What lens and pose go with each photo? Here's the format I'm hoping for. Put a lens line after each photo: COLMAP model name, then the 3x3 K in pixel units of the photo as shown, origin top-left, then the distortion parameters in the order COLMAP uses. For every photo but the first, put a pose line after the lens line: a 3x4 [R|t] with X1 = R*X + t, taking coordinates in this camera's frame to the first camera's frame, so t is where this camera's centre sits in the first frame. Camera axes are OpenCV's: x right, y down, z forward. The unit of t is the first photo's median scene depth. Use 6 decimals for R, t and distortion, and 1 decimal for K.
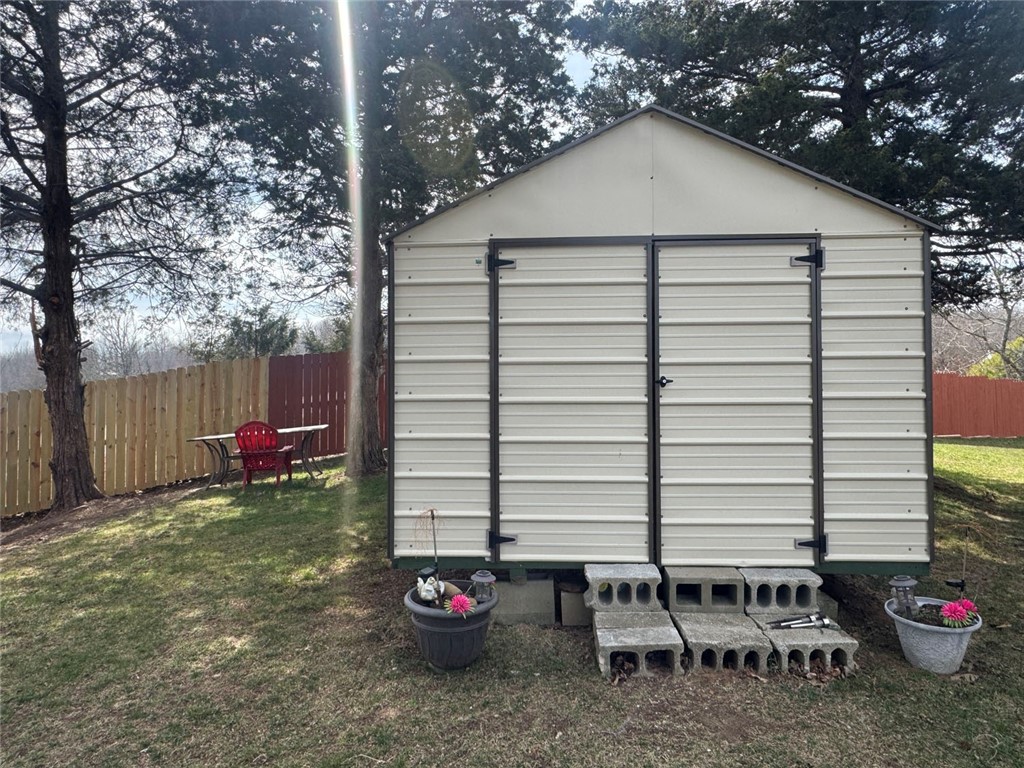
lens RADIAL K [[646.7, 0, 512.0], [0, 646.7, 384.0], [0, 0, 1]] dist [0.002713, 0.001428]
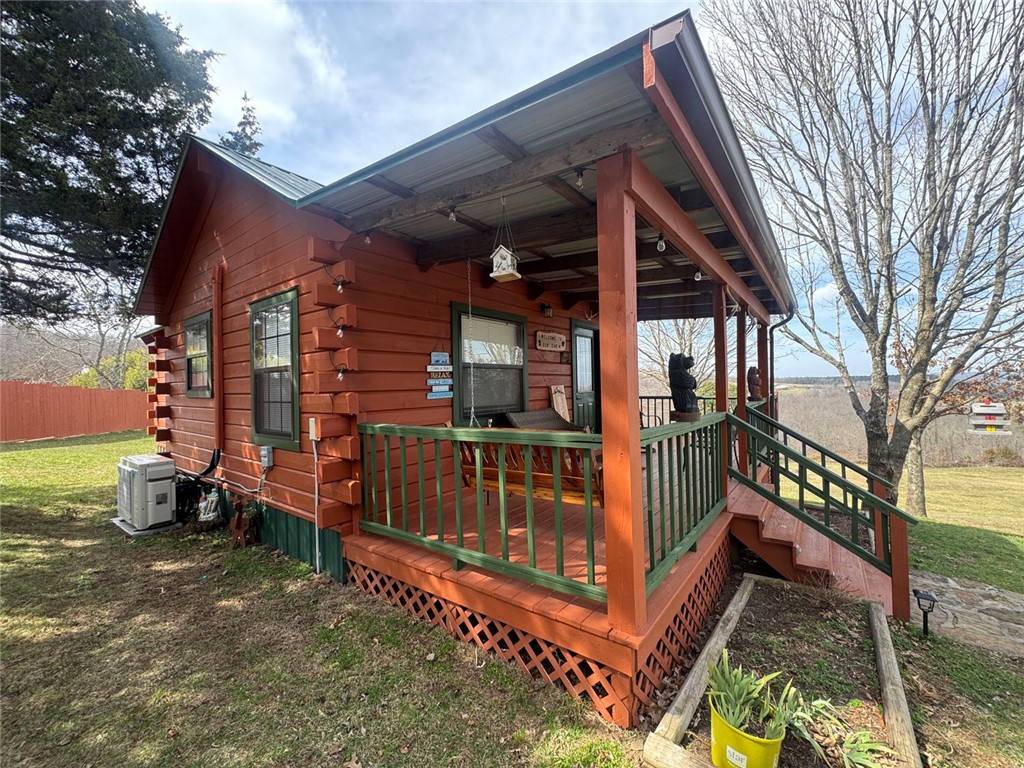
lens RADIAL K [[408.9, 0, 512.0], [0, 408.9, 384.0], [0, 0, 1]] dist [0.000037, 0.000710]
pose [[0.134183, 0.009655, 0.990909, 0.169176], [0.001615, 0.999949, -0.009962, -0.016270], [-0.990955, 0.002937, 0.134161, 0.202995]]
